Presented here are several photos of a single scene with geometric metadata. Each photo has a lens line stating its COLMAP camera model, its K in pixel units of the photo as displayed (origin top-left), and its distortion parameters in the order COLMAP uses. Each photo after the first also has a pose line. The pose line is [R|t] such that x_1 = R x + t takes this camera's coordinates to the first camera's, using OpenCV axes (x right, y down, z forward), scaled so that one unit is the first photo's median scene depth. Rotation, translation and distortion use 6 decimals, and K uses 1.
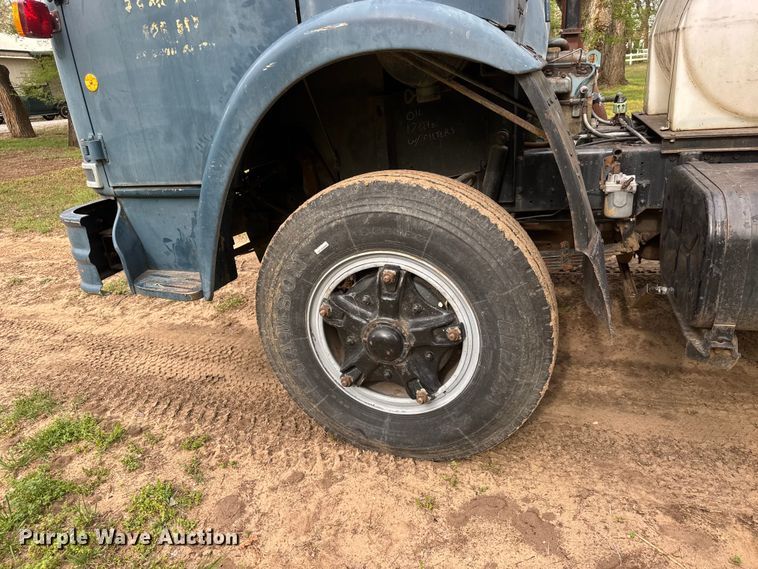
lens RADIAL K [[535.0, 0, 377.9], [0, 535.0, 286.2], [0, 0, 1]] dist [0.047620, -0.061203]
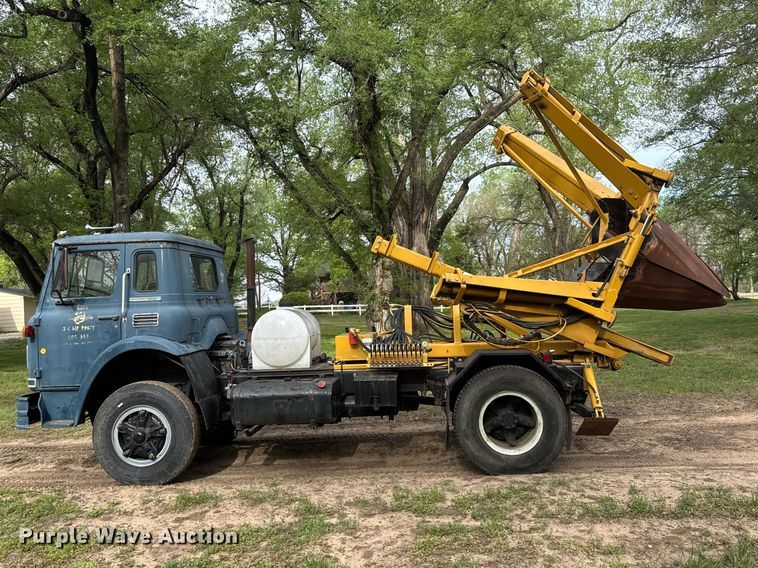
lens RADIAL K [[662.1, 0, 381.9], [0, 662.1, 281.4], [0, 0, 1]] dist [0.089746, -0.123279]
pose [[0.974777, 0.047554, 0.218057, 0.467893], [0.043522, 0.917777, -0.394704, 0.831624], [-0.218897, 0.394239, 0.892558, -2.938917]]
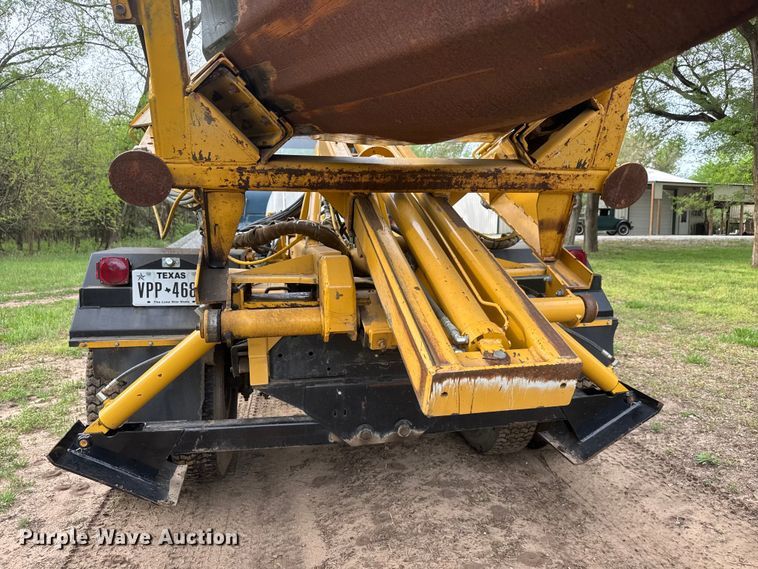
lens RADIAL K [[535.0, 0, 383.4], [0, 535.0, 286.4], [0, 0, 1]] dist [0.047620, -0.061203]
pose [[0.470659, 0.170471, -0.865690, 3.600200], [-0.342165, 0.939640, -0.000995, -0.354192], [0.813267, 0.296677, 0.500579, 0.095977]]
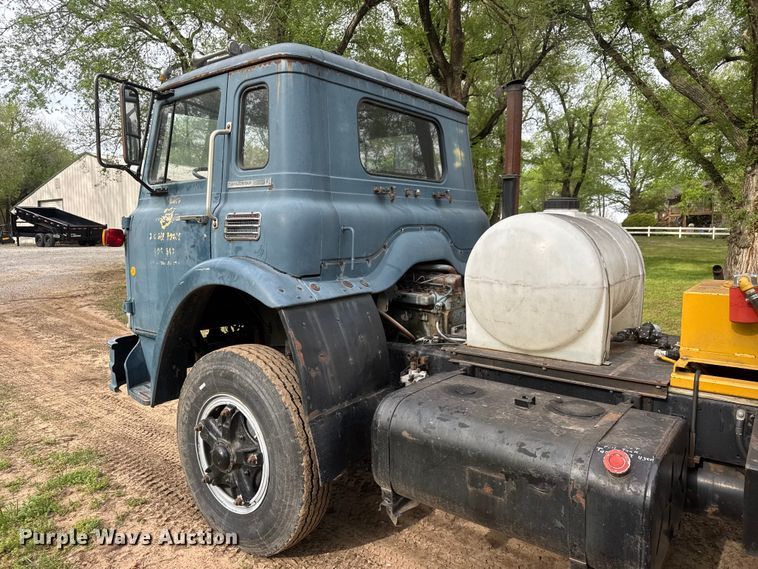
lens RADIAL K [[535.0, 0, 377.6], [0, 535.0, 283.5], [0, 0, 1]] dist [0.047620, -0.061203]
pose [[0.932535, 0.109560, -0.344057, 0.875840], [-0.191419, 0.957944, -0.213780, -0.118169], [0.306166, 0.265216, 0.914288, -0.388037]]
